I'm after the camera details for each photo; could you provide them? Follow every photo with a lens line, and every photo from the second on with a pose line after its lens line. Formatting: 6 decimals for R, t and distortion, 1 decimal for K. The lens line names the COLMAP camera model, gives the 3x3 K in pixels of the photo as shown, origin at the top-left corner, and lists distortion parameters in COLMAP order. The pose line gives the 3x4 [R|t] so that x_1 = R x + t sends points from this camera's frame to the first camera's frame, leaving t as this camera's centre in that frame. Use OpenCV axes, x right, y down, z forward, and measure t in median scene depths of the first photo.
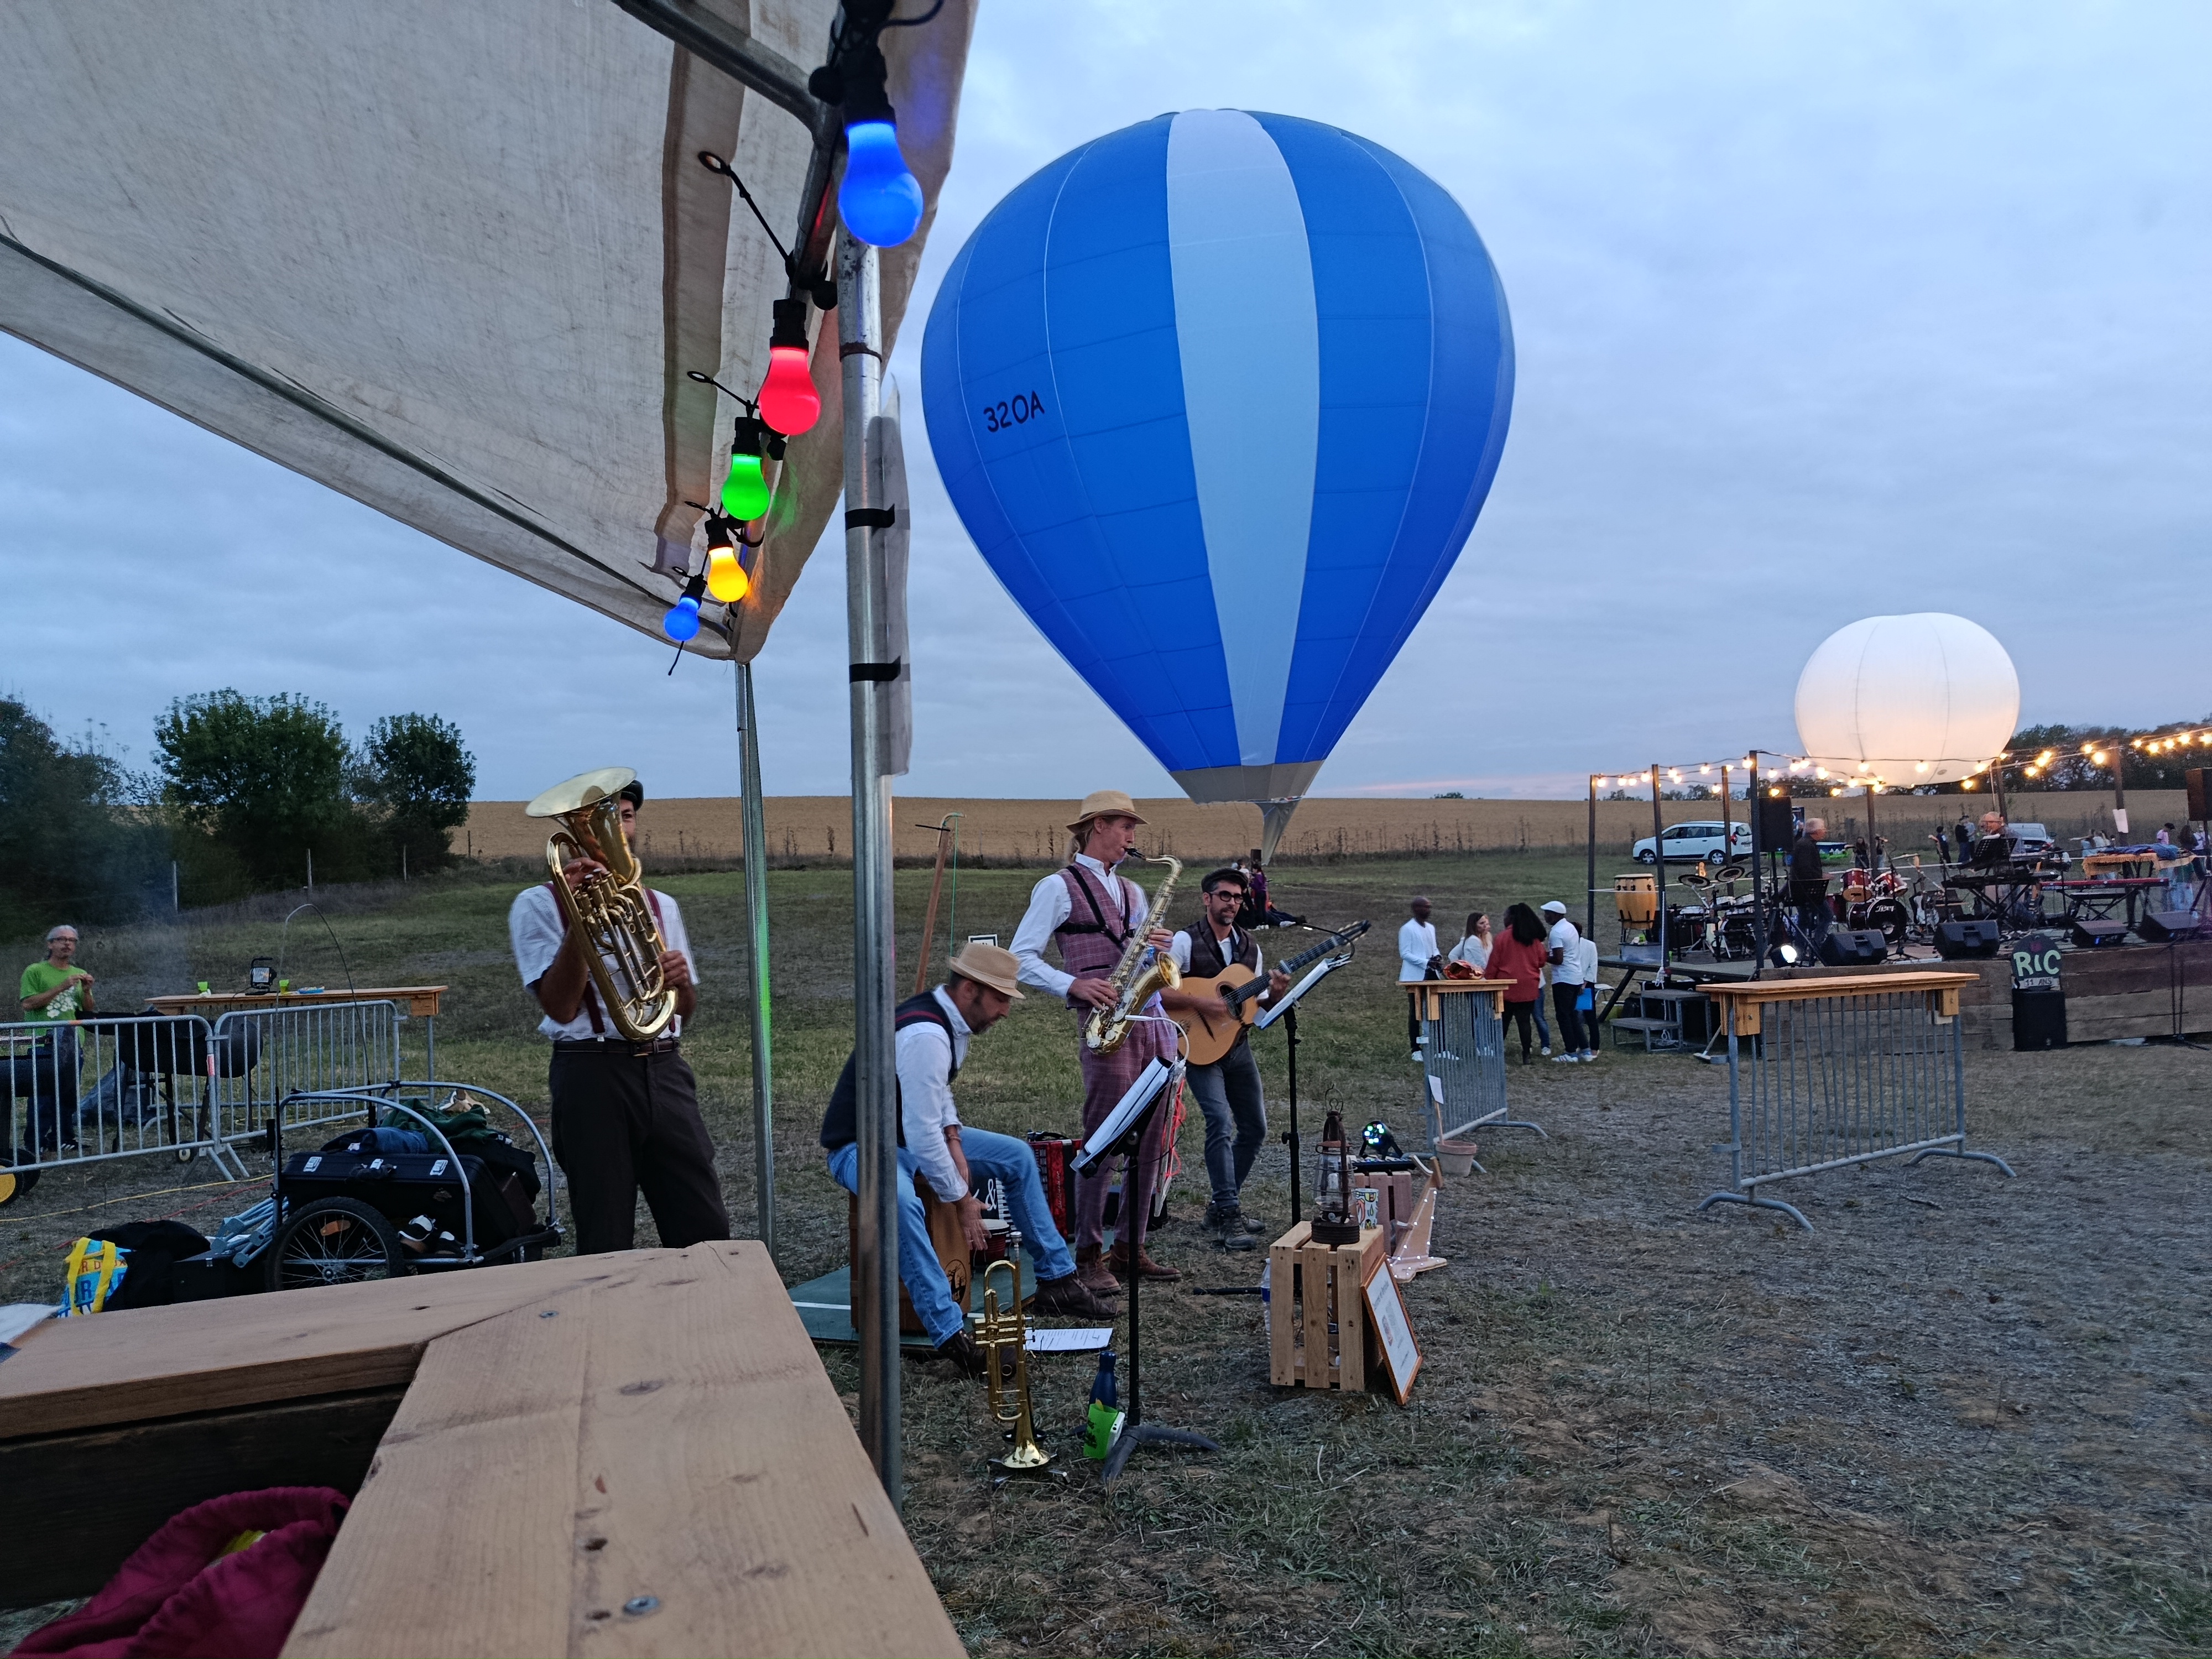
lens RADIAL K [[1525.8, 0, 1103.3], [0, 1525.8, 816.7], [0, 0, 1]] dist [0.034999, -0.011129]
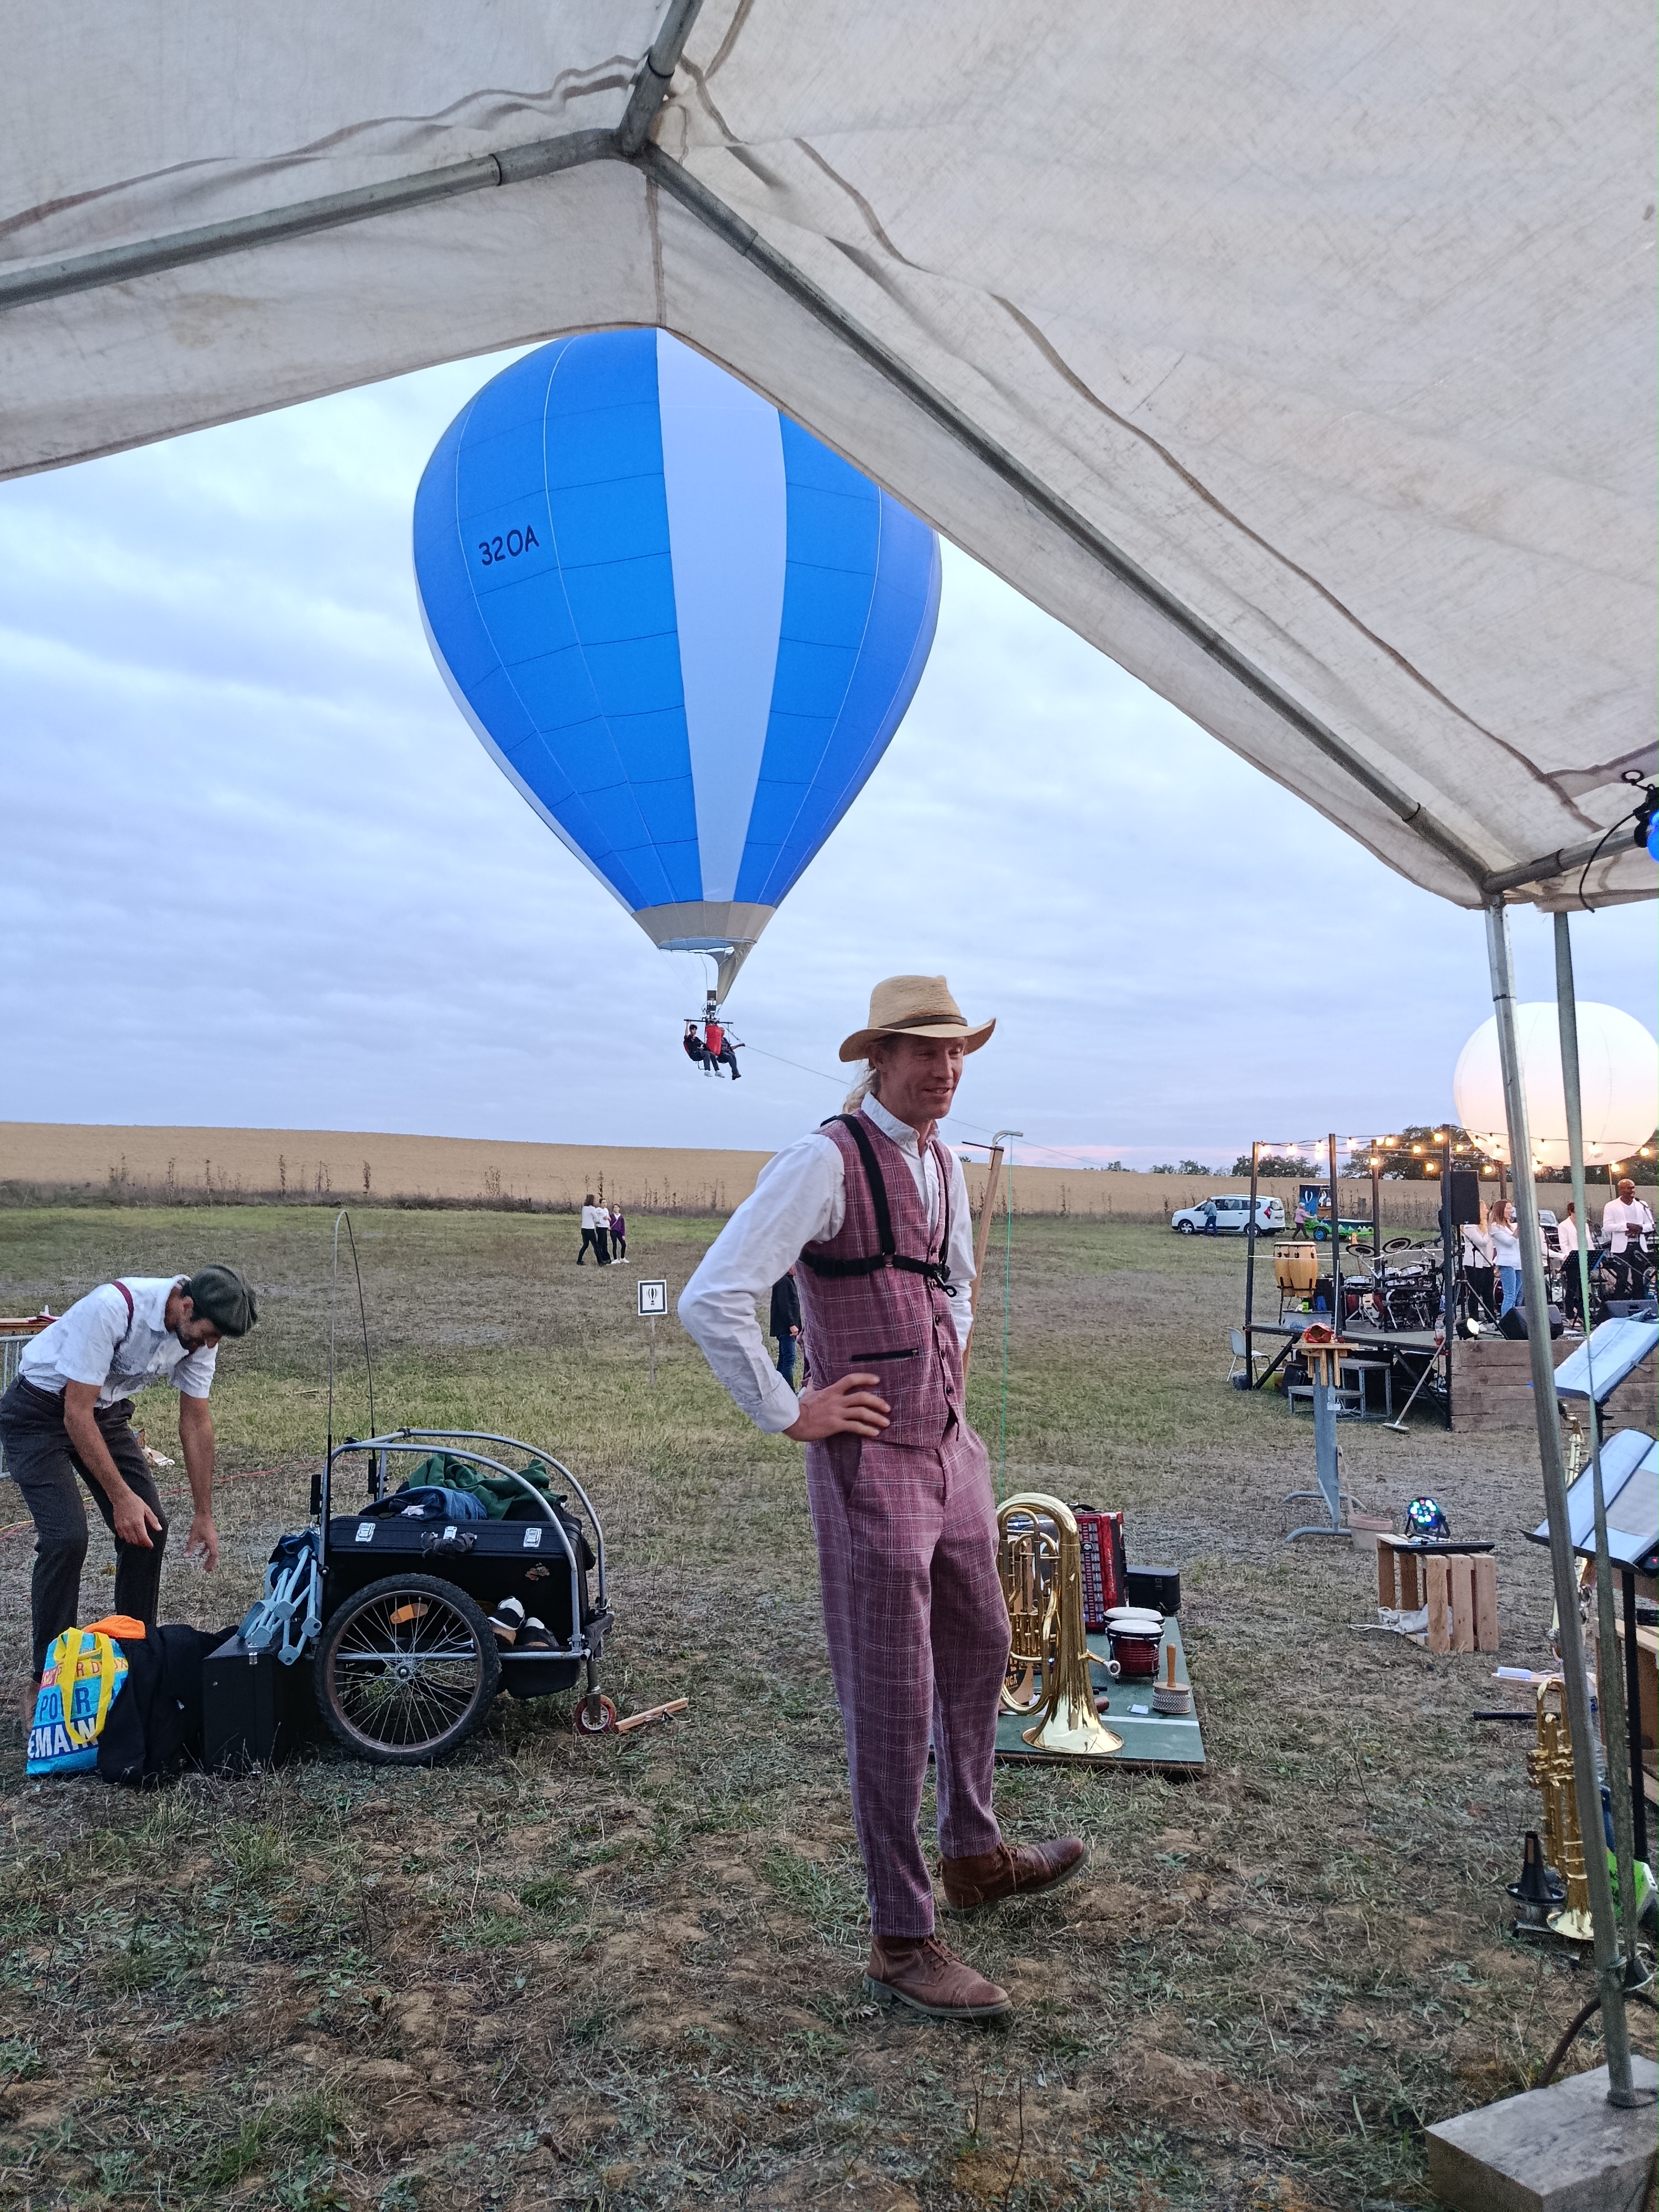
lens RADIAL K [[1525.8, 0, 824.7], [0, 1525.8, 1103.7], [0, 0, 1]] dist [0.034999, -0.011129]
pose [[0.989478, 0.049559, 0.135931, -0.111331], [-0.043563, 0.997957, -0.046743, 0.007790], [-0.137970, 0.040329, 0.989615, 0.044743]]
